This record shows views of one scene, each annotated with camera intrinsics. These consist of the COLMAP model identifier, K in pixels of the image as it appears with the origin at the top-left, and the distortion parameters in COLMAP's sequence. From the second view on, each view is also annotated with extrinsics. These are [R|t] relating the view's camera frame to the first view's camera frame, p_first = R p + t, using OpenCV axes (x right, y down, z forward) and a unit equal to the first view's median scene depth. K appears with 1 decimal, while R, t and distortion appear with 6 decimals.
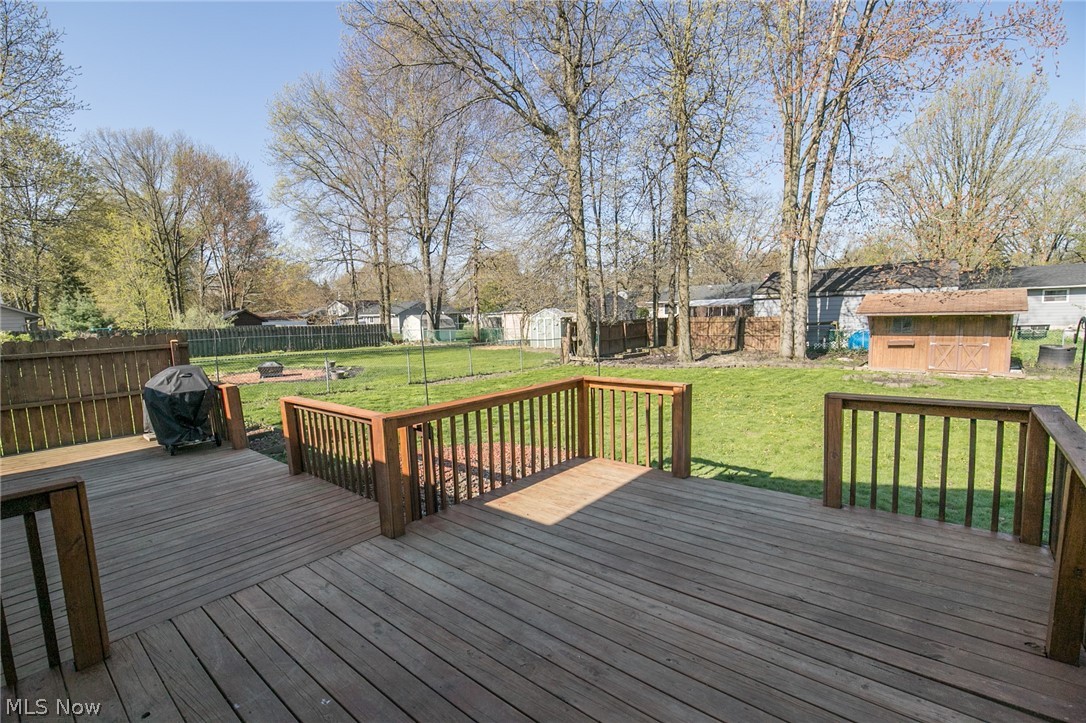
lens RADIAL K [[489.2, 0, 543.0], [0, 489.2, 361.5], [0, 0, 1]] dist [-0.002128, -0.000217]
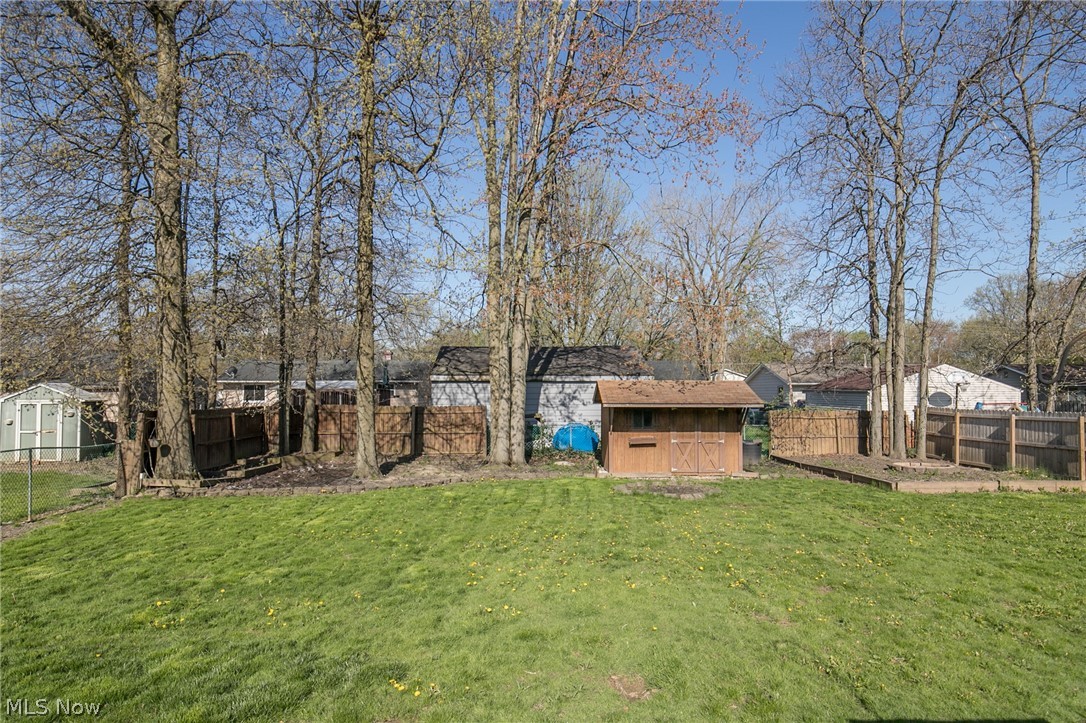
lens RADIAL K [[660.1, 0, 543.0], [0, 660.1, 361.5], [0, 0, 1]] dist [0.004190, 0.001426]
pose [[0.732591, 0.064143, 0.677640, -0.109497], [0.044739, 0.988860, -0.141969, -0.015337], [-0.679197, 0.134322, 0.721560, 0.230498]]
